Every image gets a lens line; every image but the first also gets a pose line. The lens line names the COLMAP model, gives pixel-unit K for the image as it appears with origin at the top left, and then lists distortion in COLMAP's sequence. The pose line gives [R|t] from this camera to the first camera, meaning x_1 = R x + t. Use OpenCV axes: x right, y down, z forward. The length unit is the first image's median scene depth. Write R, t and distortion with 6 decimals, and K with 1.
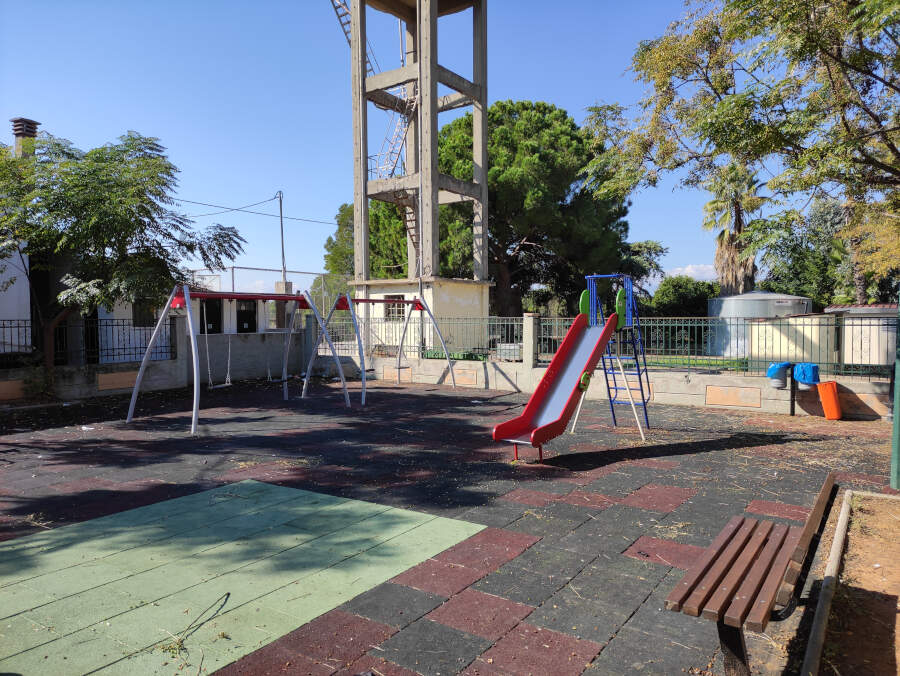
lens RADIAL K [[677.9, 0, 444.2], [0, 677.9, 339.4], [0, 0, 1]] dist [0.085390, -0.054200]
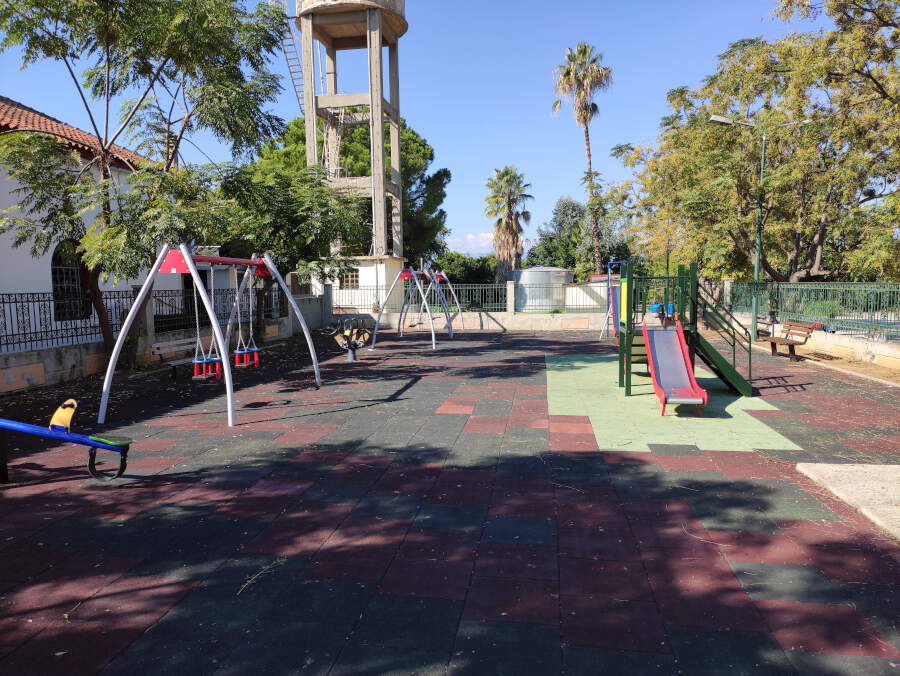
lens RADIAL K [[677.9, 0, 444.2], [0, 677.9, 339.4], [0, 0, 1]] dist [0.085390, -0.054200]
pose [[0.902709, -0.046306, 0.427753, -0.454789], [0.027133, 0.998339, 0.050816, 0.008823], [-0.429396, -0.034266, 0.902466, -0.253547]]
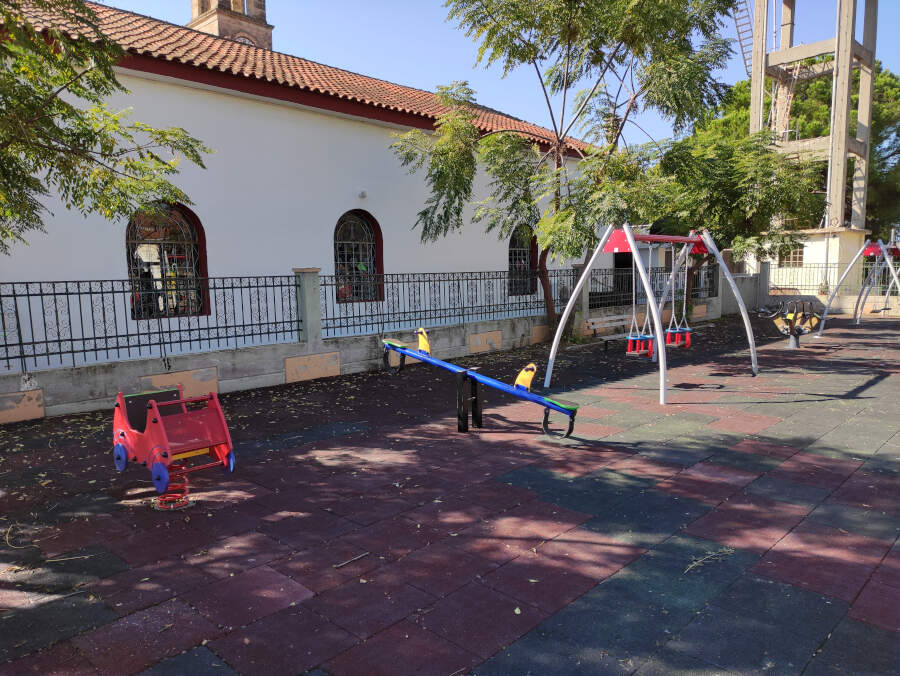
lens RADIAL K [[677.9, 0, 444.2], [0, 677.9, 339.4], [0, 0, 1]] dist [0.085390, -0.054200]
pose [[0.988228, 0.006294, -0.152856, -0.456866], [0.004740, 0.997414, 0.071712, 0.008887], [0.152913, -0.071592, 0.985643, -0.253388]]
